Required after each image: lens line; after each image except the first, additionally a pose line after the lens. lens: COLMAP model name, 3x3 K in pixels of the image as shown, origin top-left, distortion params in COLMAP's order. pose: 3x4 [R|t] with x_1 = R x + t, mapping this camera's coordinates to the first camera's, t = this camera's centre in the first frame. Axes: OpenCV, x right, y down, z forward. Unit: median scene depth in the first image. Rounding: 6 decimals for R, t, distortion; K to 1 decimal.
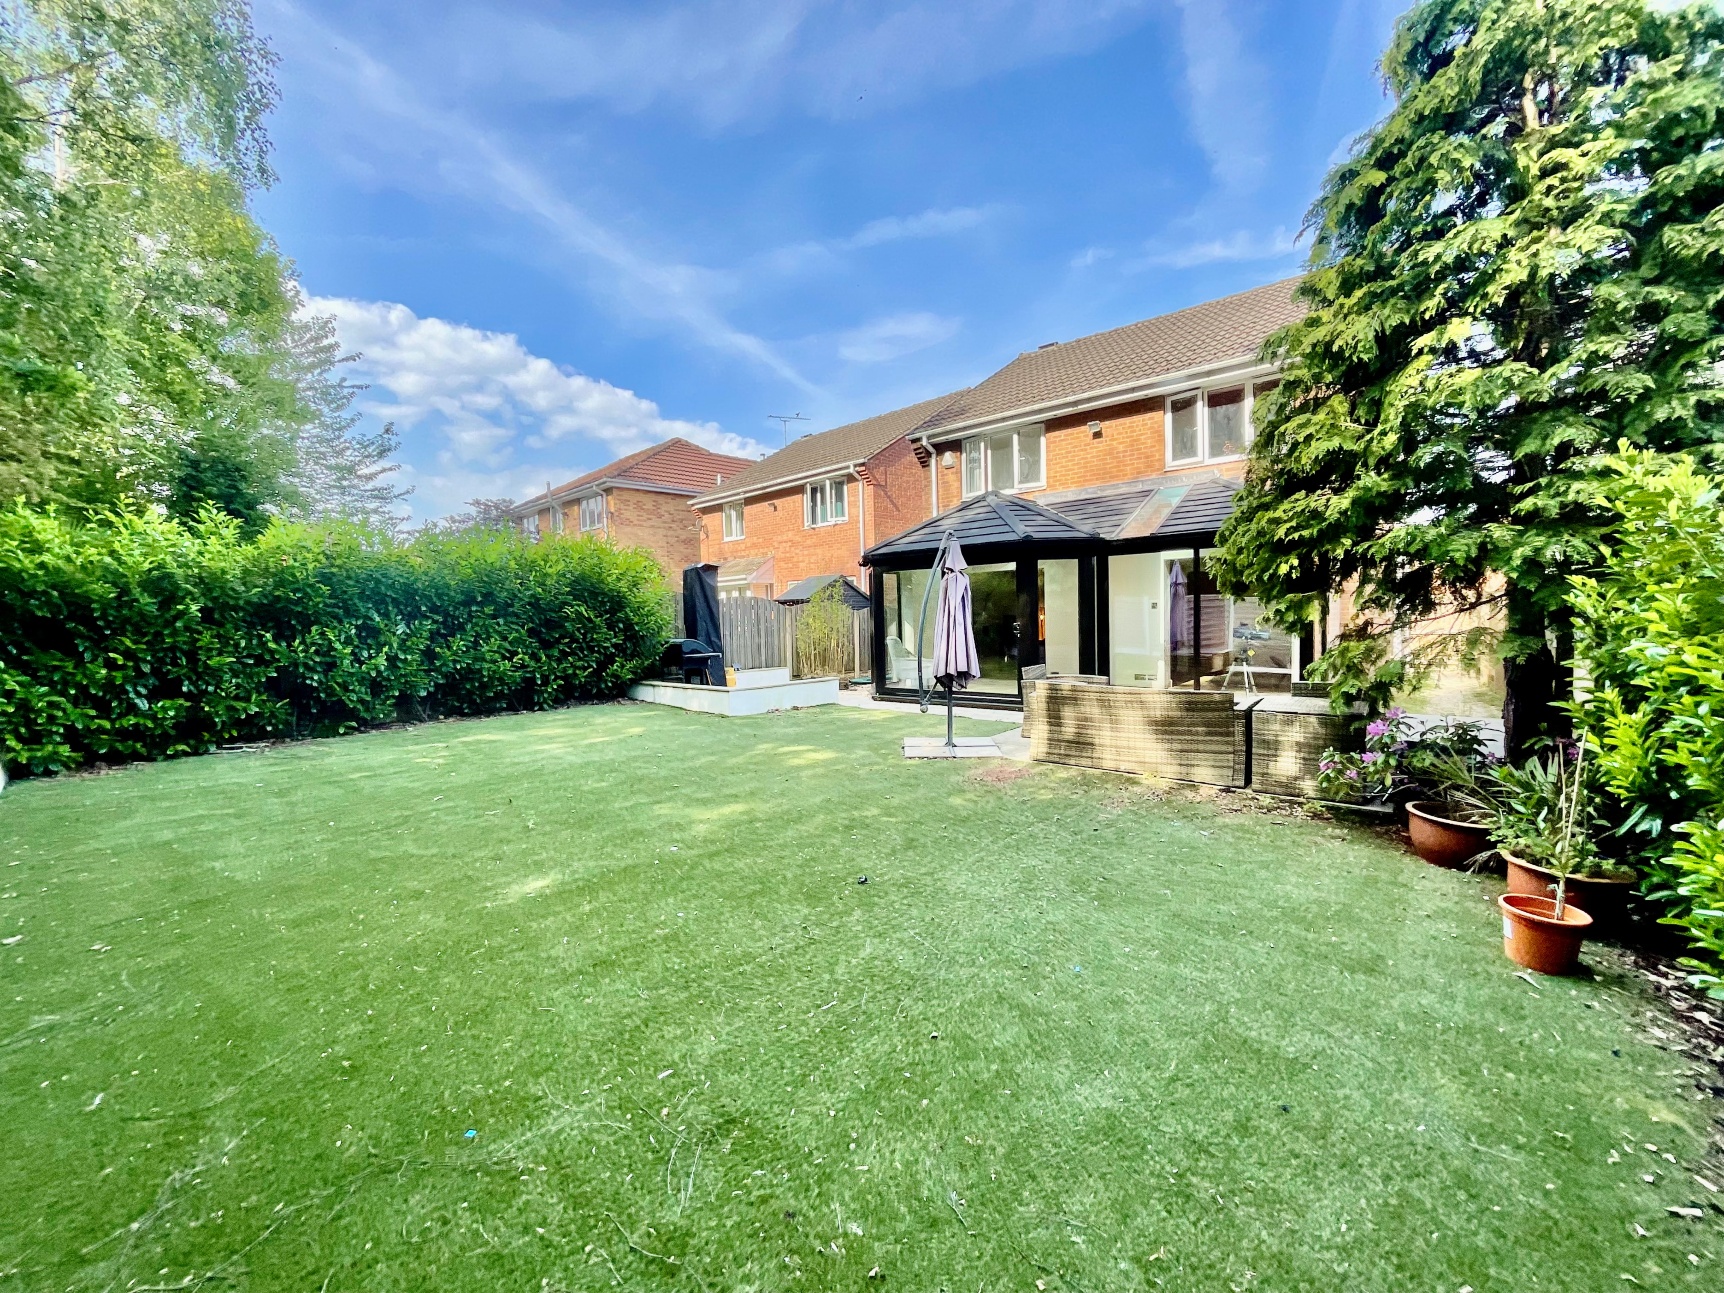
lens RADIAL K [[680.9, 0, 873.8], [0, 680.9, 643.1], [0, 0, 1]] dist [-0.000892, 0.000153]
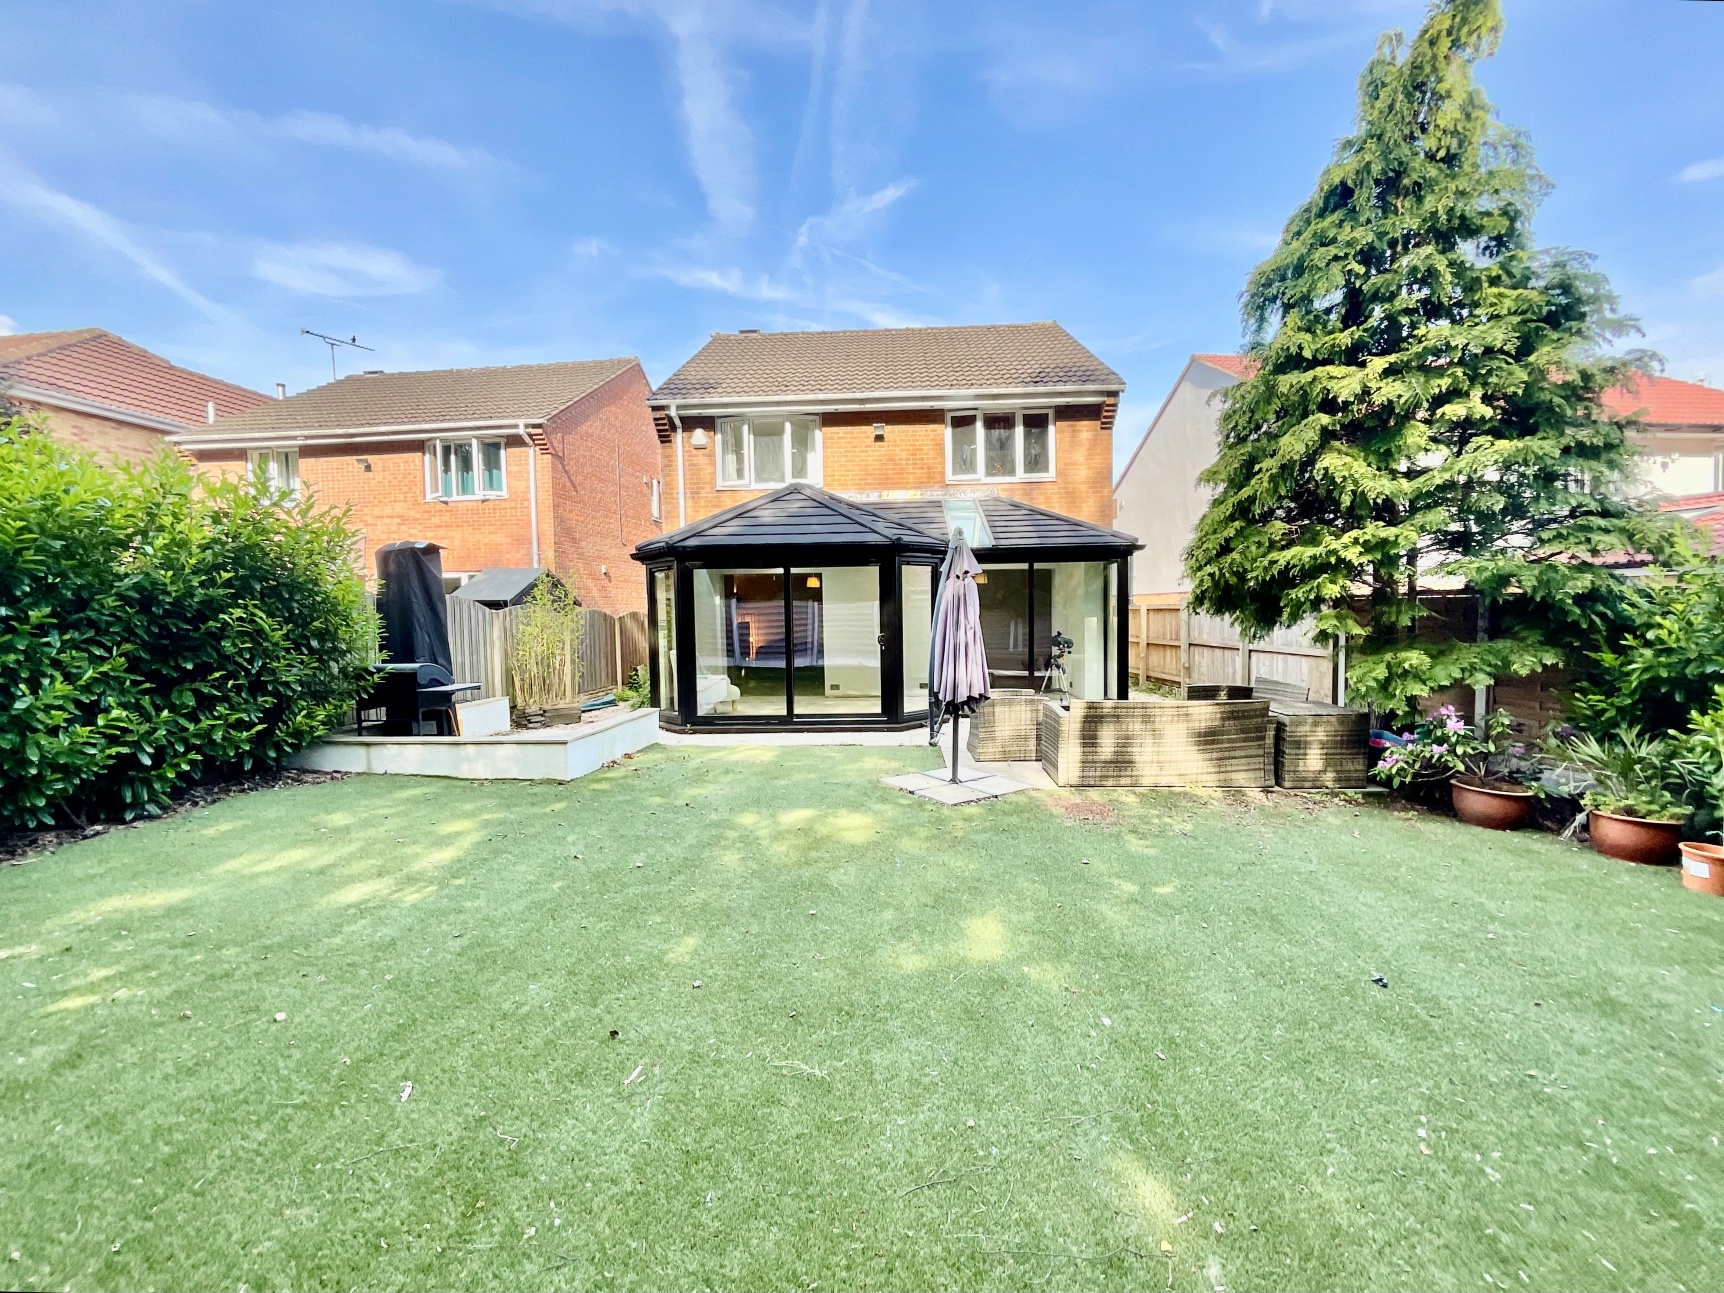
lens RADIAL K [[697.5, 0, 861.5], [0, 697.5, 648.6], [0, 0, 1]] dist [-0.000749, 0.000651]
pose [[0.801207, -0.021186, 0.598011, -0.310406], [0.020703, 0.999756, 0.007682, -0.014856], [-0.598028, 0.006226, 0.801451, 0.236307]]
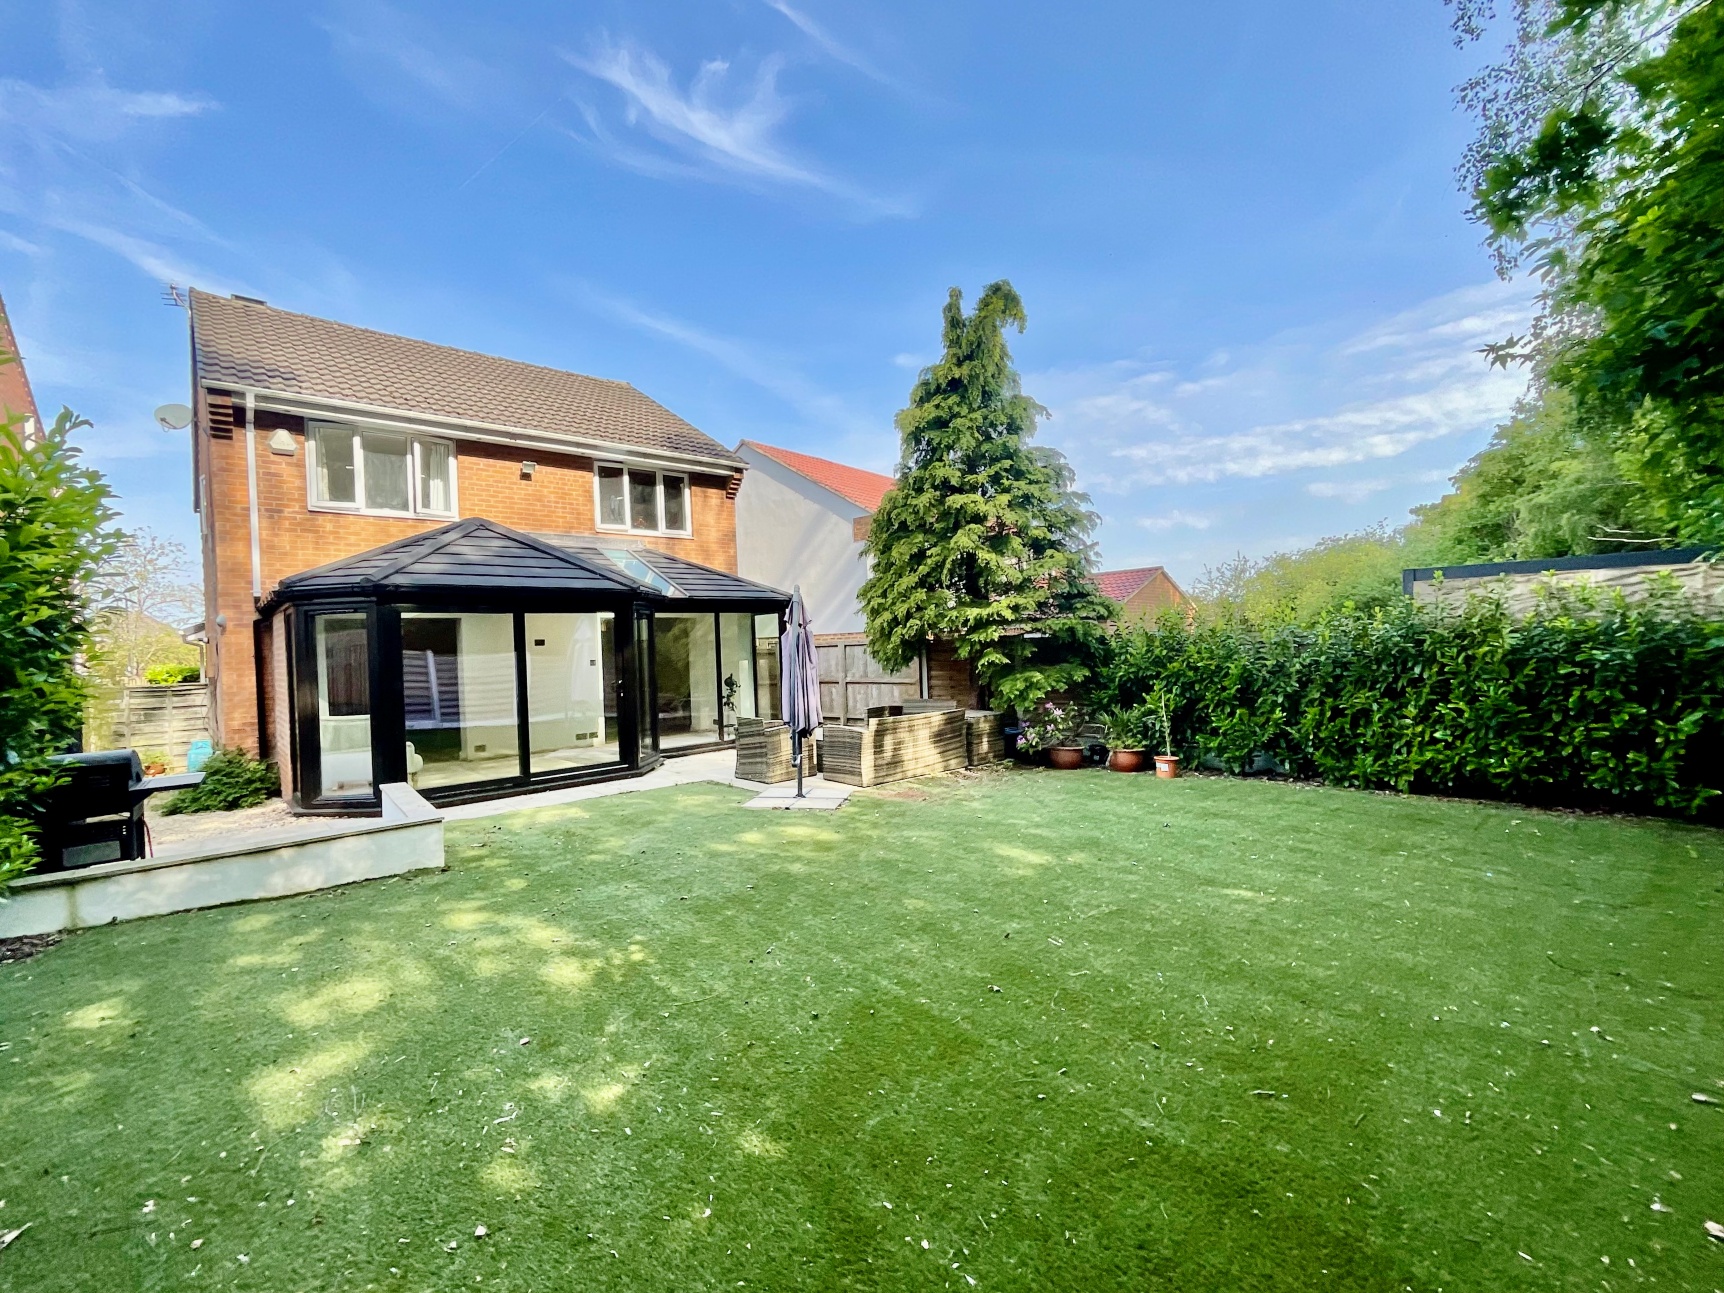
lens RADIAL K [[727.3, 0, 841.0], [0, 727.3, 645.3], [0, 0, 1]] dist [0.001754, 0.000423]
pose [[0.173216, 0.016826, 0.984740, -0.589129], [0.071300, 0.997016, -0.029577, -0.022715], [-0.982300, 0.075335, 0.171499, 0.464747]]
